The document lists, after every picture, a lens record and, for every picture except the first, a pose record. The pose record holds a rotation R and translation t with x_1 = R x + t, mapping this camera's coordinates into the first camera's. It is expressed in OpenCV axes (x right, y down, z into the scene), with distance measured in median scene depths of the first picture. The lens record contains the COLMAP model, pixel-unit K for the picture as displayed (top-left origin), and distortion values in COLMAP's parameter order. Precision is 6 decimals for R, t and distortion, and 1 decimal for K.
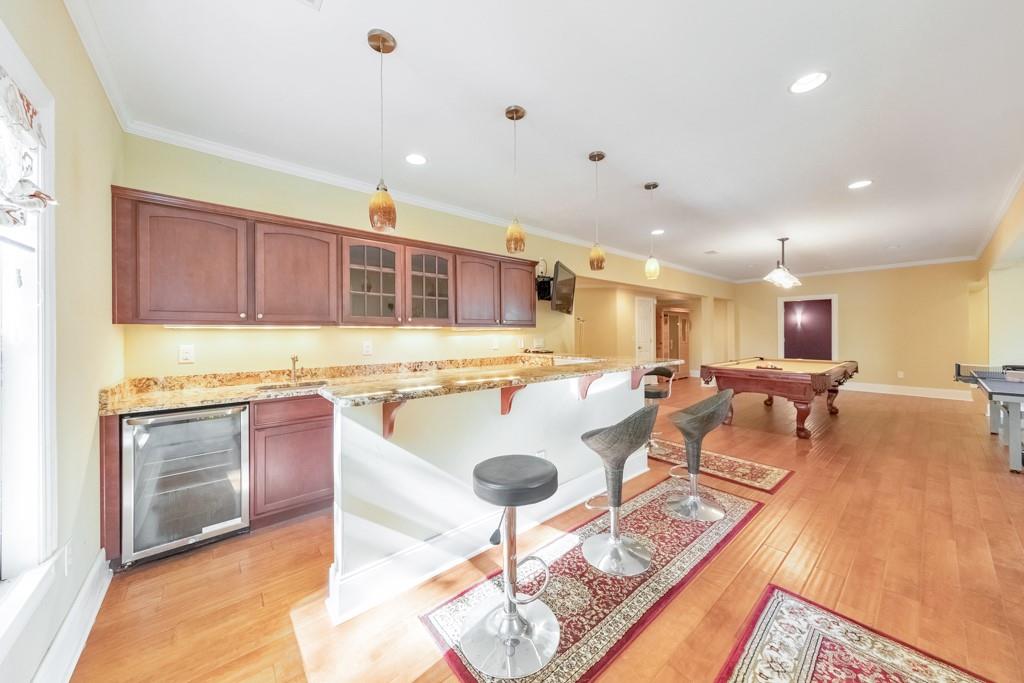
lens RADIAL K [[358.1, 0, 515.9], [0, 358.1, 333.5], [0, 0, 1]] dist [0.002360, 0.000053]
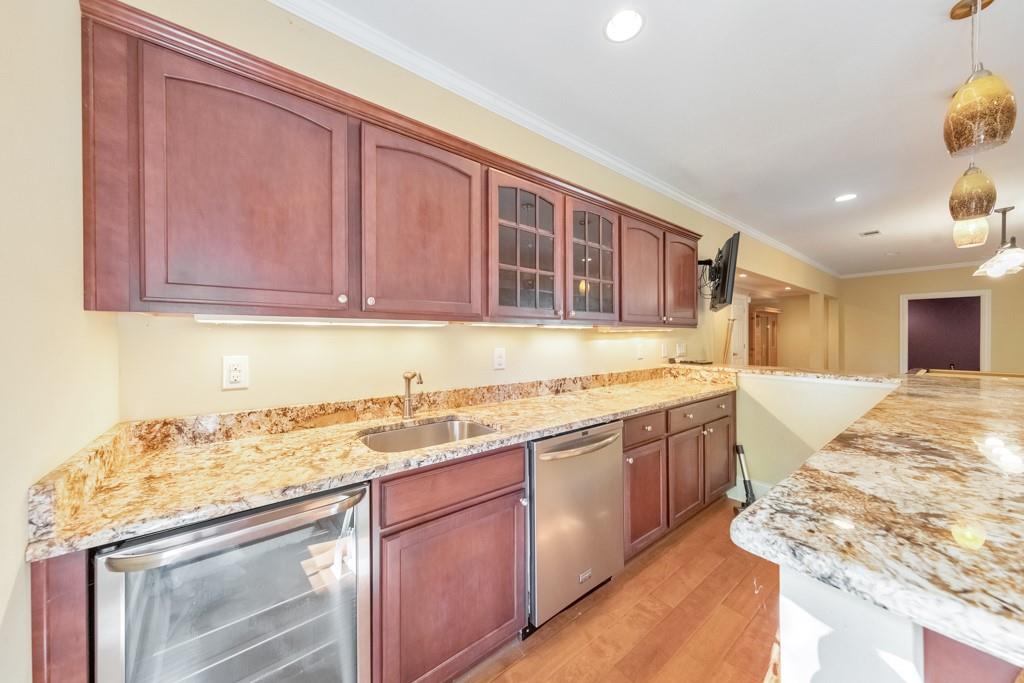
lens RADIAL K [[353.2, 0, 510.9], [0, 353.2, 340.2], [0, 0, 1]] dist [0.000980, 0.000010]
pose [[0.999267, 0.004285, -0.038045, -0.461435], [-0.003932, 0.999949, 0.009328, 0.002714], [0.038083, -0.009171, 0.999233, 0.462462]]
